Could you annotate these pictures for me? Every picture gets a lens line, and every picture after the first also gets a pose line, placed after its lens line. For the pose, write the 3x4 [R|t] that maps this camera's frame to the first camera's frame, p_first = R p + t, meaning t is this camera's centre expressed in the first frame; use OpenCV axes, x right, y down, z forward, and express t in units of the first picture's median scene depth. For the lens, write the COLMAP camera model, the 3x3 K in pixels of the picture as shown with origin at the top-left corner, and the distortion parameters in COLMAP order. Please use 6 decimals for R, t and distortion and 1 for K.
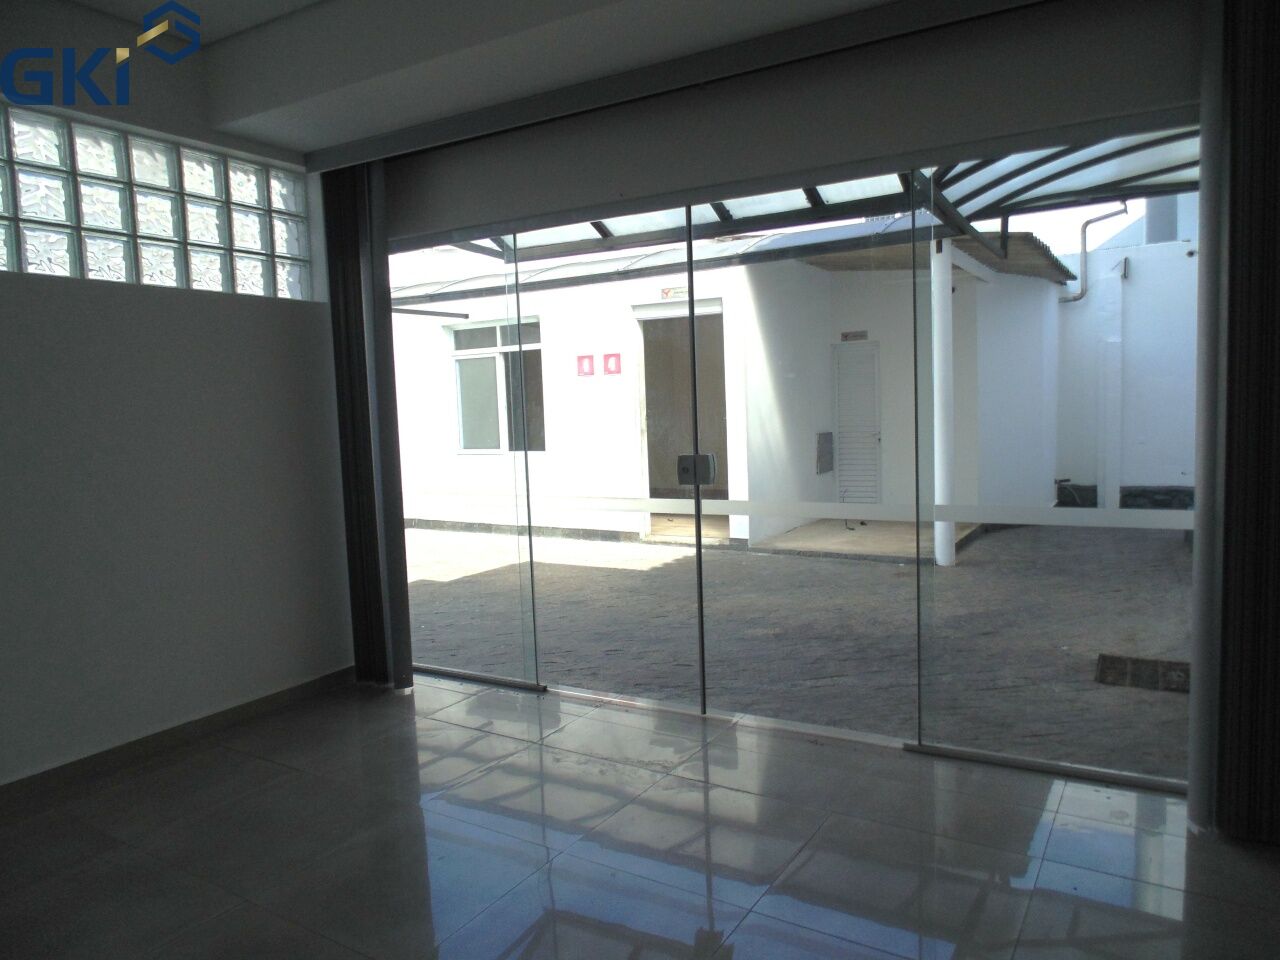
lens RADIAL K [[859.7, 0, 658.2], [0, 859.7, 472.2], [0, 0, 1]] dist [-0.009100, -0.002992]
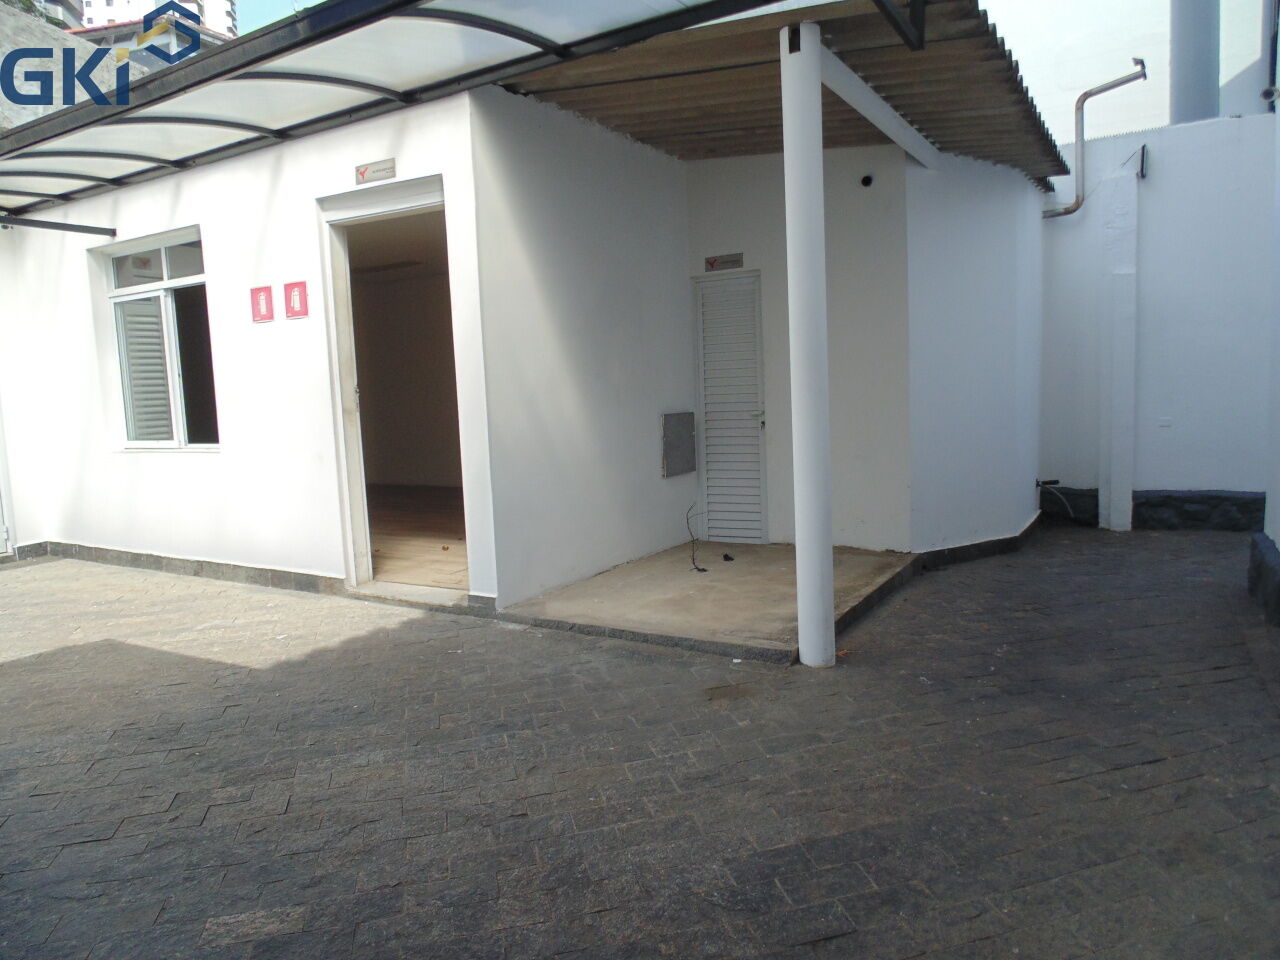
lens RADIAL K [[859.7, 0, 658.2], [0, 859.7, 472.2], [0, 0, 1]] dist [-0.009100, -0.002992]
pose [[0.999968, -0.004935, 0.006316, 0.187190], [0.004803, 0.999771, 0.020840, -0.016088], [-0.006417, -0.020809, 0.999763, 0.380308]]
